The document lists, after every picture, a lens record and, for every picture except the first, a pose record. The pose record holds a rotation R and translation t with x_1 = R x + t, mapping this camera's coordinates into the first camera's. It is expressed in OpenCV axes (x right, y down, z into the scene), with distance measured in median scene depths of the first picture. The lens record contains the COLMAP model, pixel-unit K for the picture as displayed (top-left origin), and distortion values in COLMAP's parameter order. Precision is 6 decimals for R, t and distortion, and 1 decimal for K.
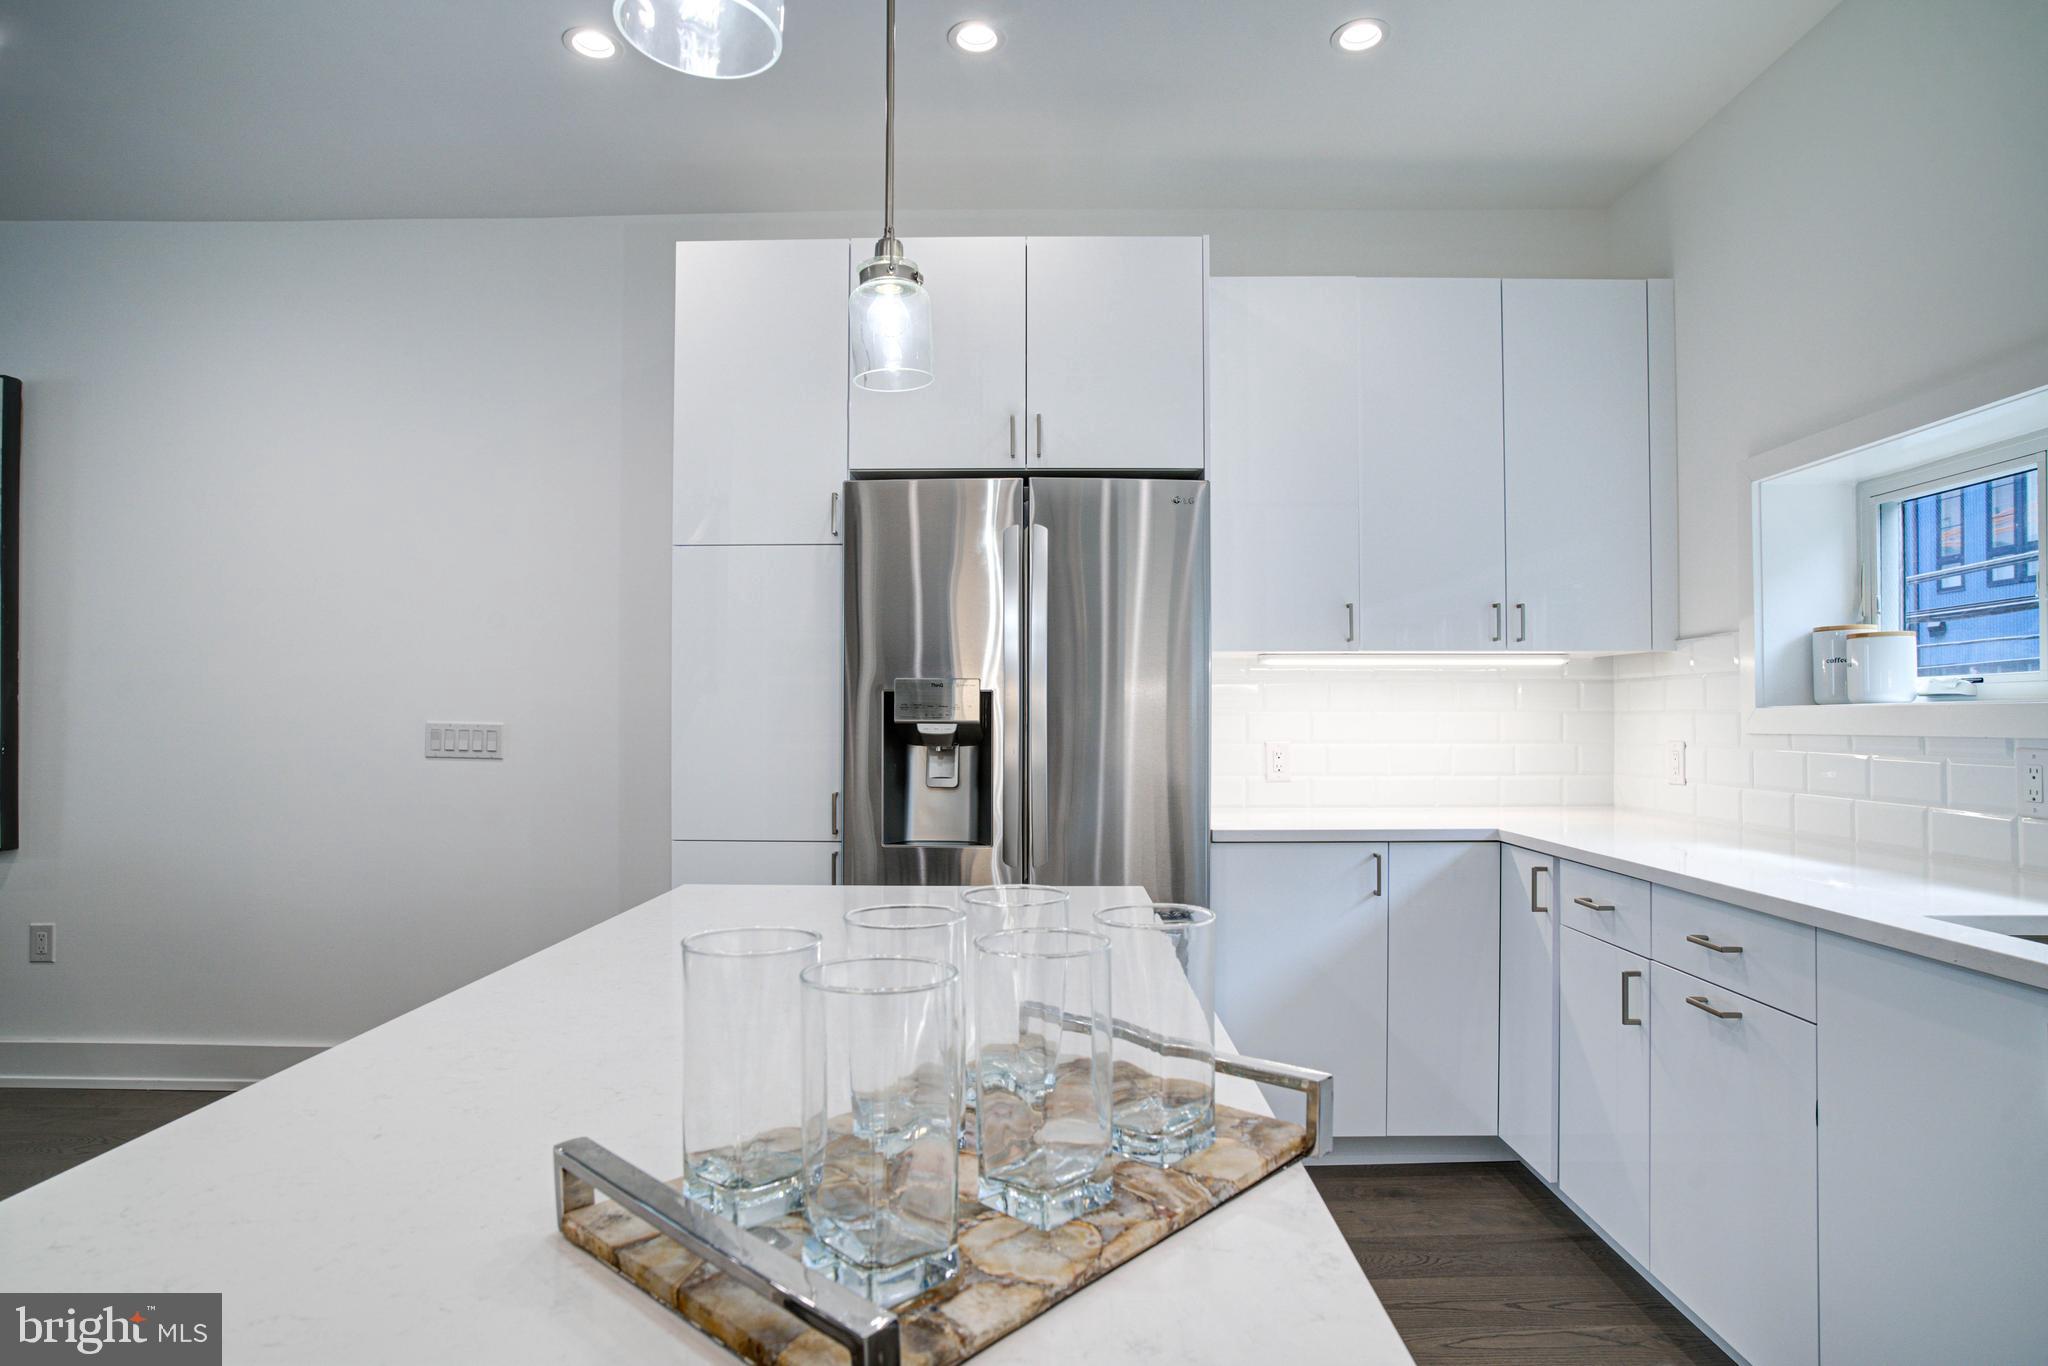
lens RADIAL K [[1094.1, 0, 1029.4], [0, 1094.1, 705.5], [0, 0, 1]] dist [-0.031888, -0.000002]
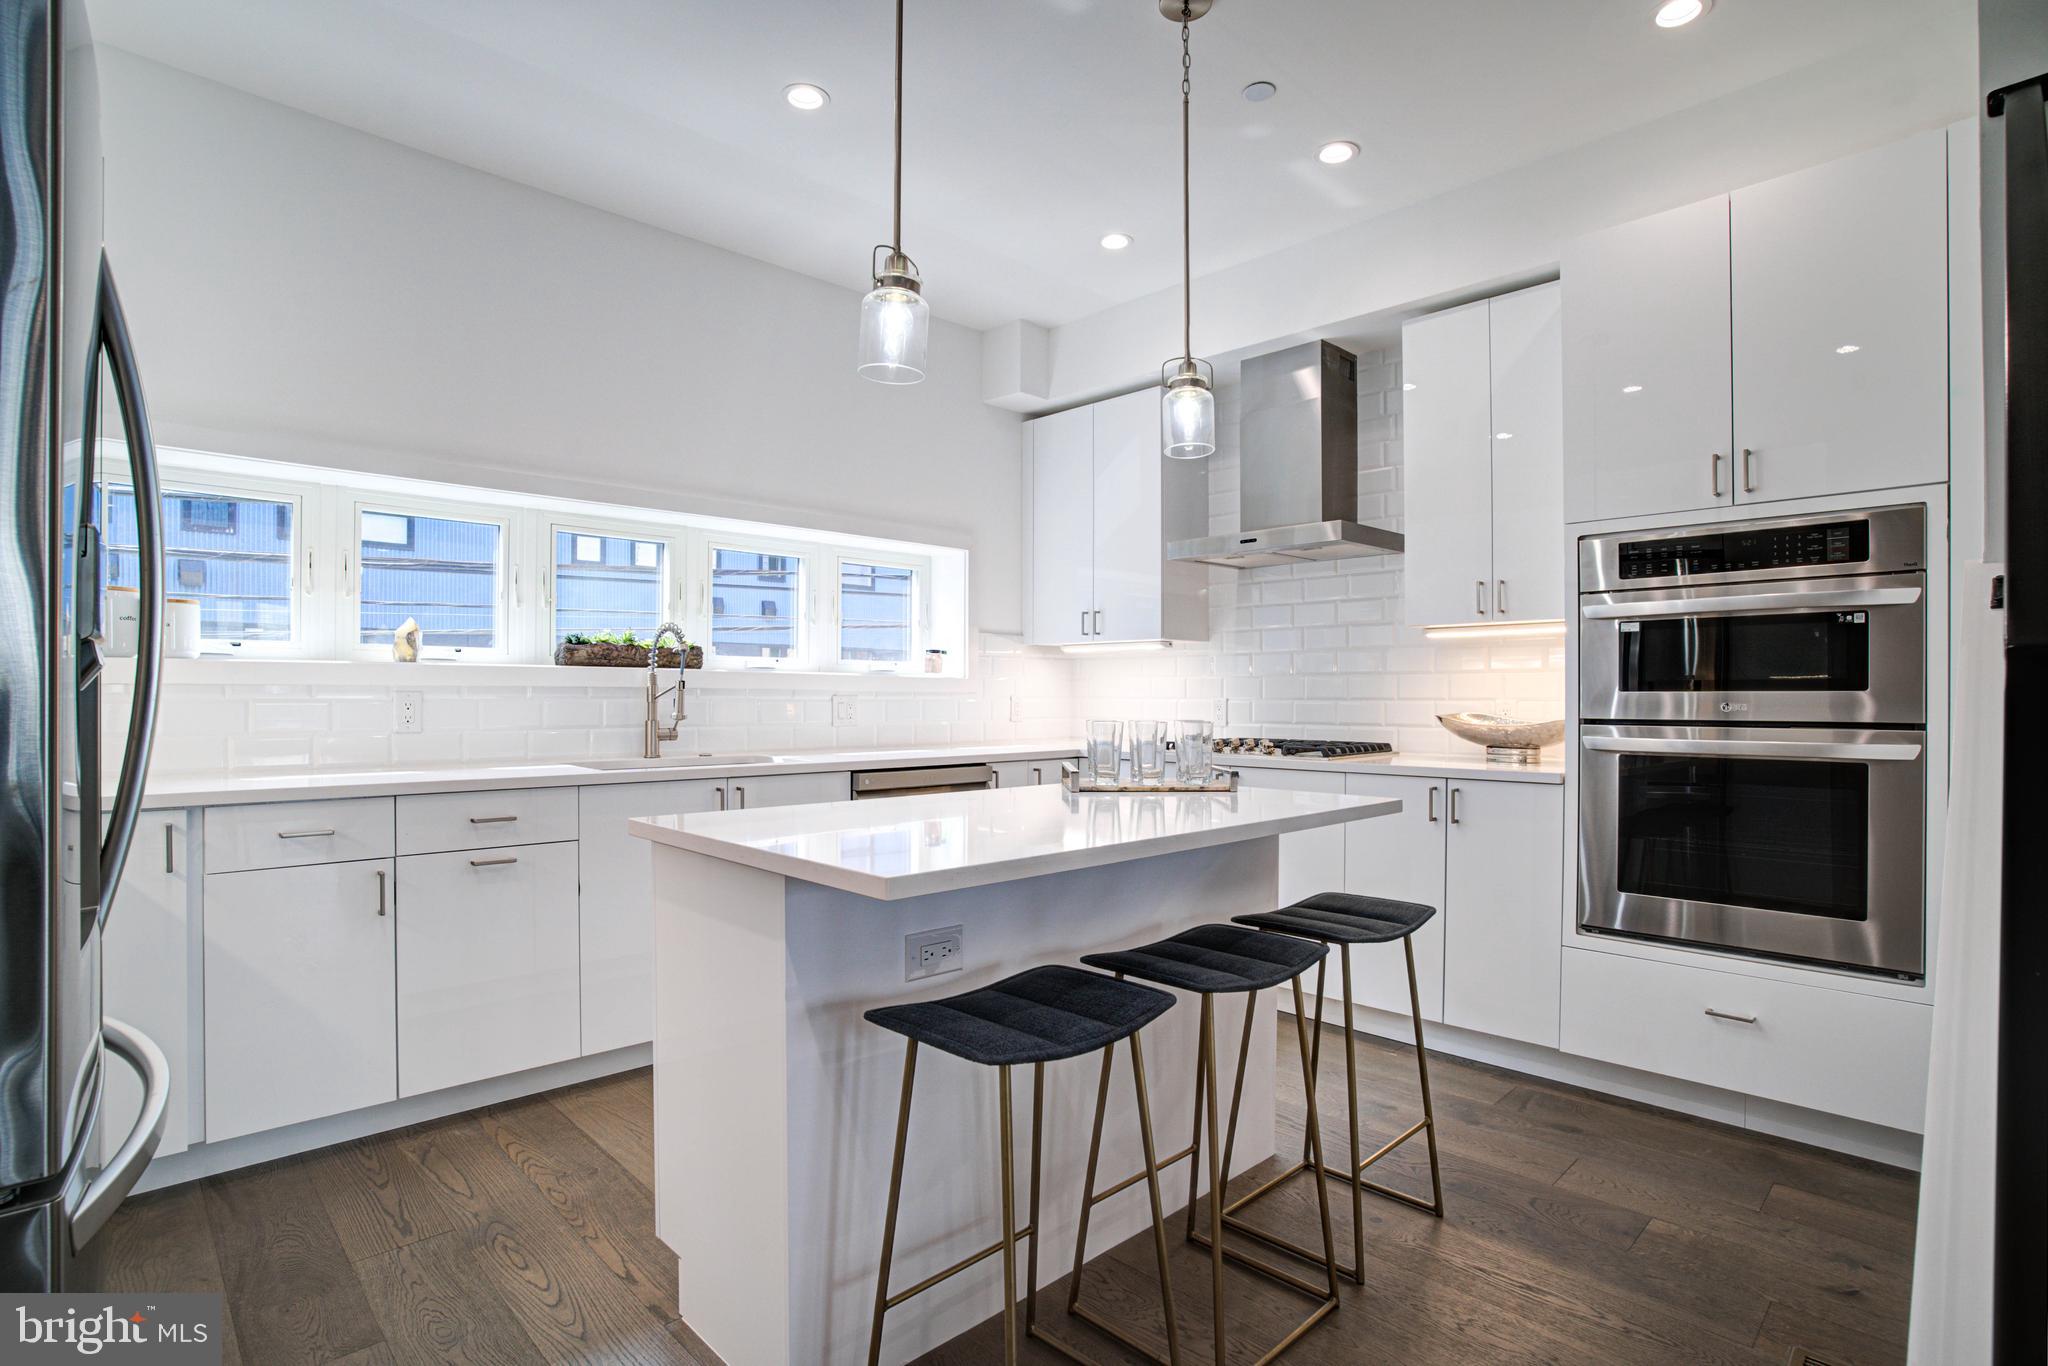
lens RADIAL K [[1014.4, 0, 1019.9], [0, 1014.4, 696.5], [0, 0, 1]] dist [-0.089427, 0.043327]
pose [[-0.696584, -0.000246, 0.717475, -0.584300], [-0.008814, 0.999927, -0.008214, 0.036277], [-0.717421, -0.012046, -0.696536, 0.963045]]
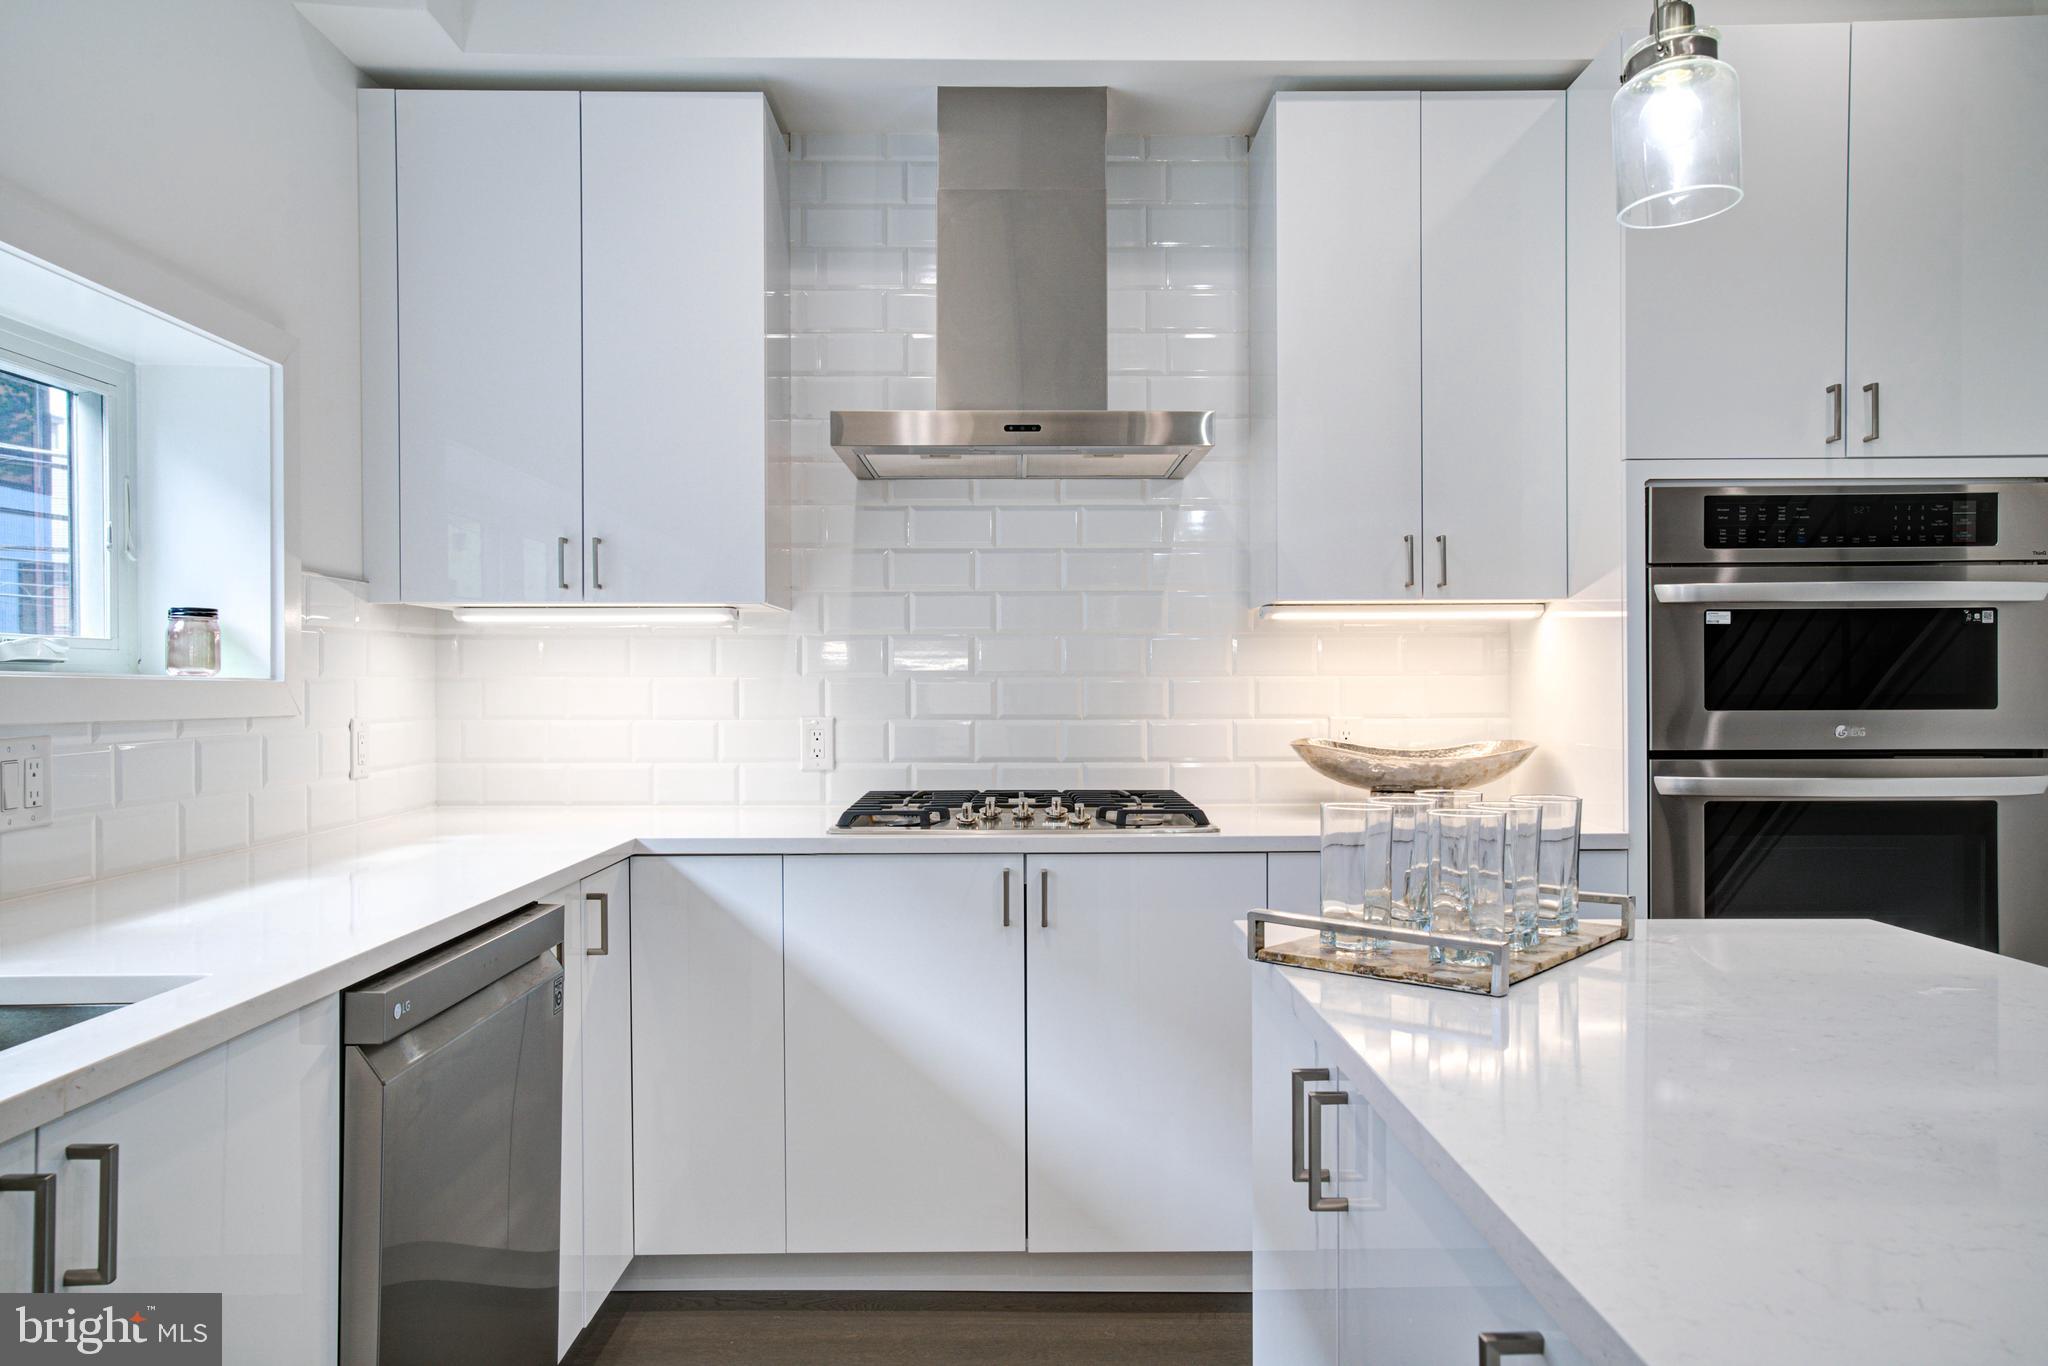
lens RADIAL K [[1425.7, 0, 1024.0], [0, 1425.7, 683.0], [0, 0, 1]] dist [0.021289, 0.000580]
pose [[-0.999866, 0.004219, -0.015822, 0.175745], [0.004450, 0.999884, -0.014576, 0.011926], [0.015758, -0.014644, -0.999769, 0.831001]]
